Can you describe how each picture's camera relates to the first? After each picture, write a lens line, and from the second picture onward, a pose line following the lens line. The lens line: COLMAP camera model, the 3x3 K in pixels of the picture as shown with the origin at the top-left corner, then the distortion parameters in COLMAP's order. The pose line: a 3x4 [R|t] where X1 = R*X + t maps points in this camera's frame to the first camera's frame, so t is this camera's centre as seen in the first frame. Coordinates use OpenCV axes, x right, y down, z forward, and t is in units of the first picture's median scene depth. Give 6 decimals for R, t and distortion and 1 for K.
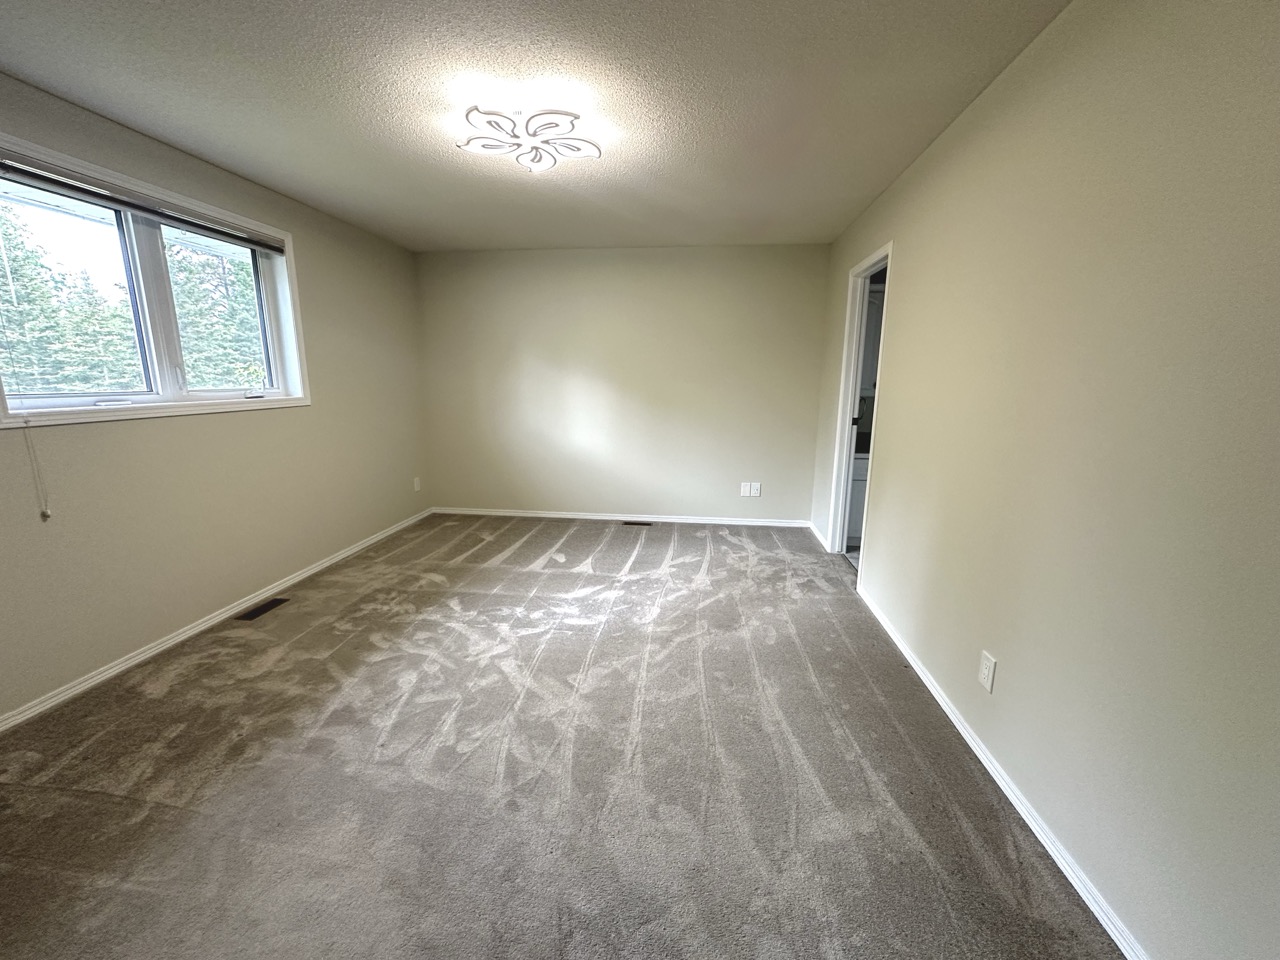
lens RADIAL K [[519.7, 0, 644.3], [0, 519.7, 483.8], [0, 0, 1]] dist [-0.002020, -0.000023]
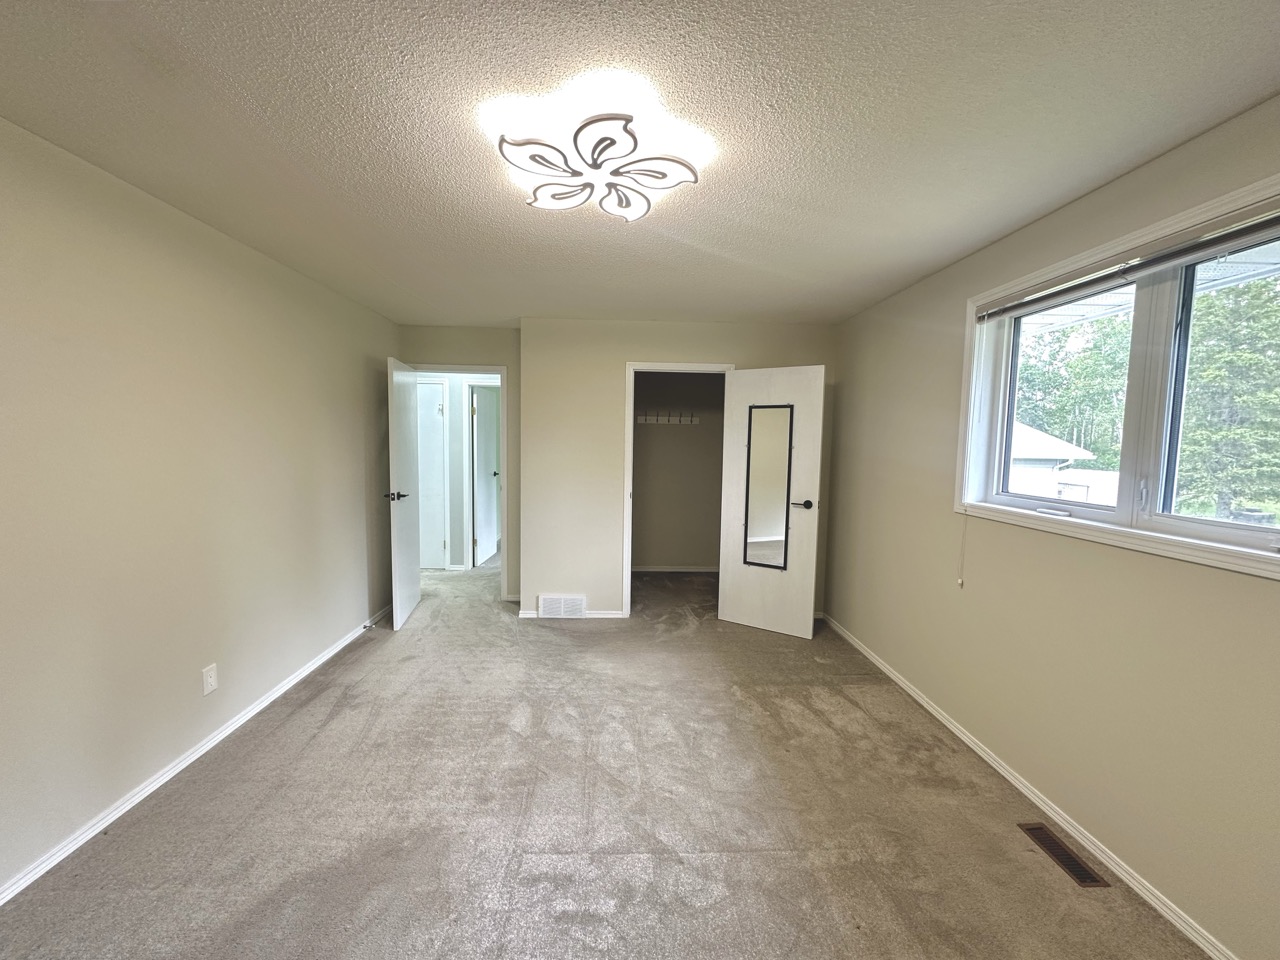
lens RADIAL K [[519.7, 0, 646.2], [0, 519.7, 481.5], [0, 0, 1]] dist [-0.002020, -0.000023]
pose [[-0.987657, -0.008049, -0.156427, -0.176480], [-0.053382, 0.956188, 0.287845, -0.457842], [0.147257, 0.292643, -0.944815, 1.839333]]
